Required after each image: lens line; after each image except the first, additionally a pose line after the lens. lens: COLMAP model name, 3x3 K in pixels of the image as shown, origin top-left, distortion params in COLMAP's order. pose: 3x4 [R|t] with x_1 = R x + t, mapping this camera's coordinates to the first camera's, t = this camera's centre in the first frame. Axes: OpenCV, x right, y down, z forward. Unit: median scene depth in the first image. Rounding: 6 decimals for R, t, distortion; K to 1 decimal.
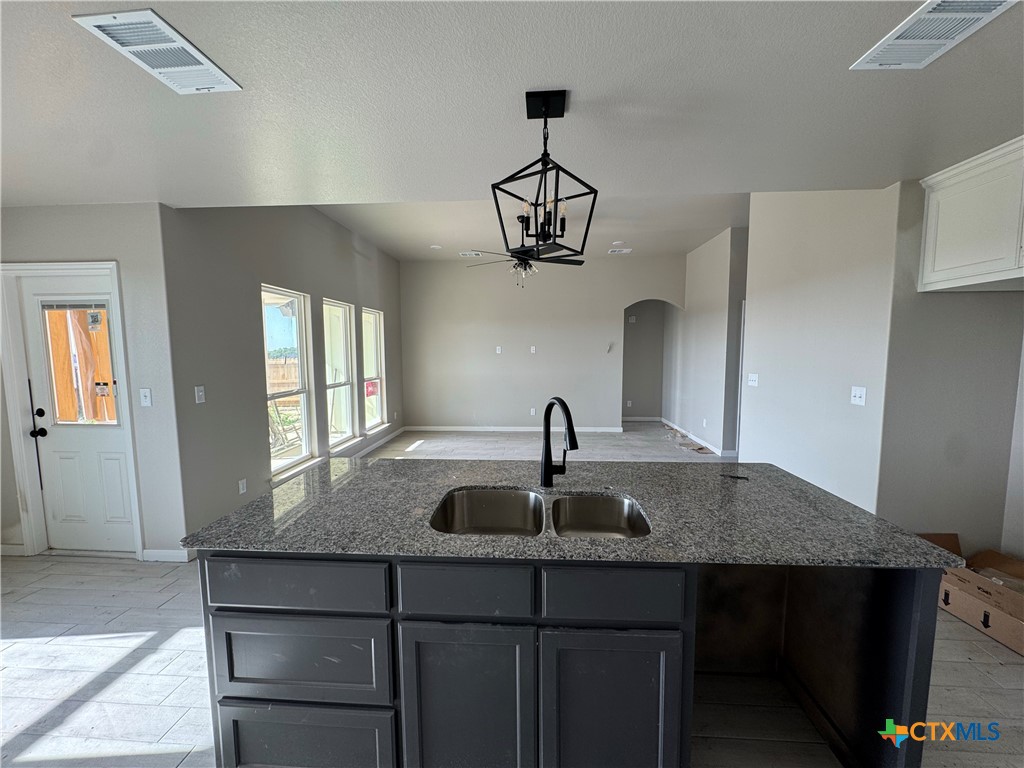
lens RADIAL K [[408.0, 0, 512.0], [0, 408.0, 384.0], [0, 0, 1]] dist [-0.004284, -0.000049]
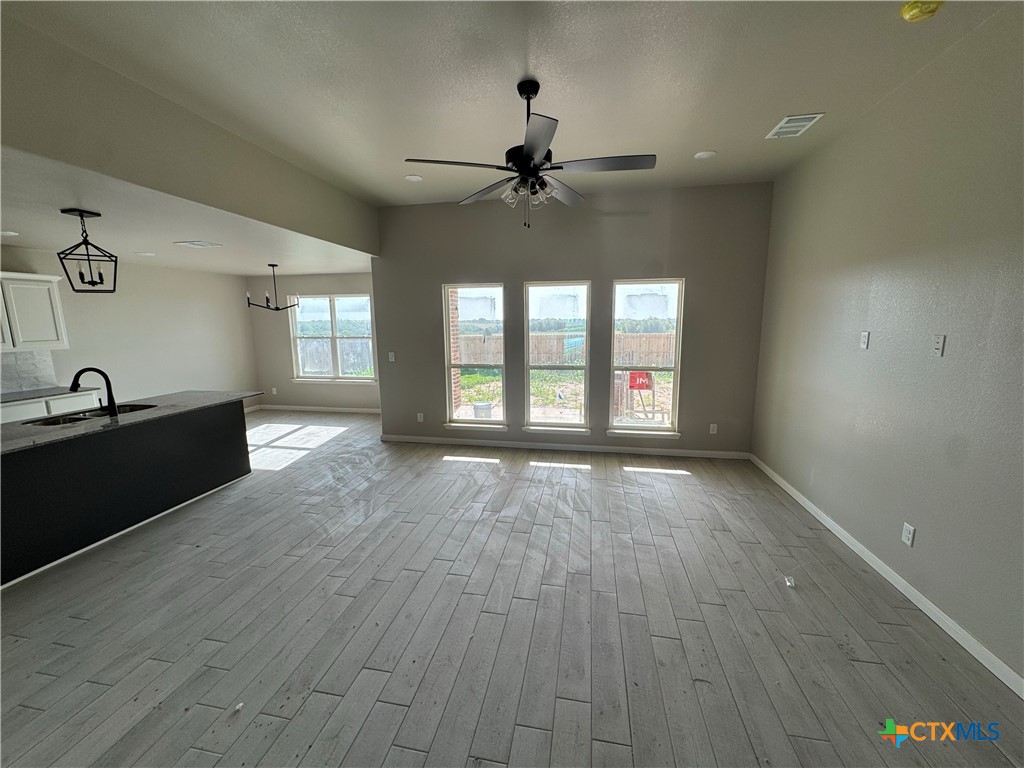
lens RADIAL K [[408.8, 0, 512.0], [0, 408.8, 384.0], [0, 0, 1]] dist [-0.000647, -0.000026]
pose [[-0.124795, 0.159609, -0.979261, 1.381675], [-0.077066, 0.982435, 0.169948, -0.294344], [0.989185, 0.096676, -0.110302, 2.487634]]
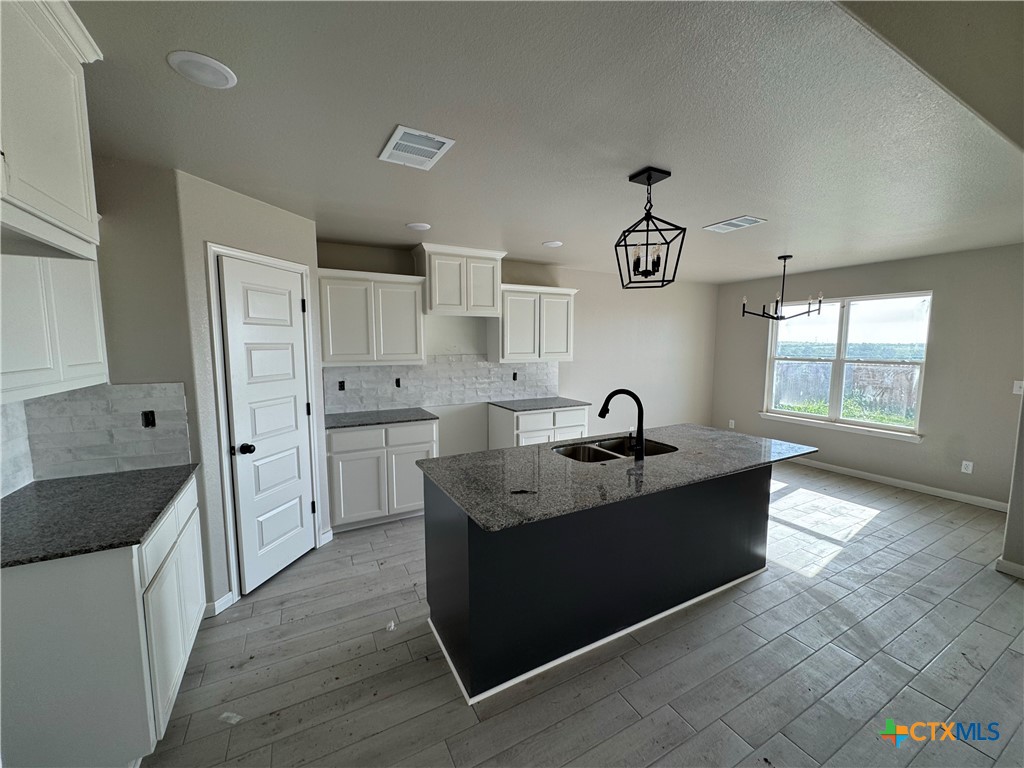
lens RADIAL K [[408.8, 0, 512.0], [0, 408.8, 384.0], [0, 0, 1]] dist [-0.000647, -0.000026]
pose [[-0.847306, 0.056660, -0.528074, 0.937258], [-0.043848, 0.983436, 0.175874, -0.173138], [0.529292, 0.172174, -0.830786, 1.534557]]
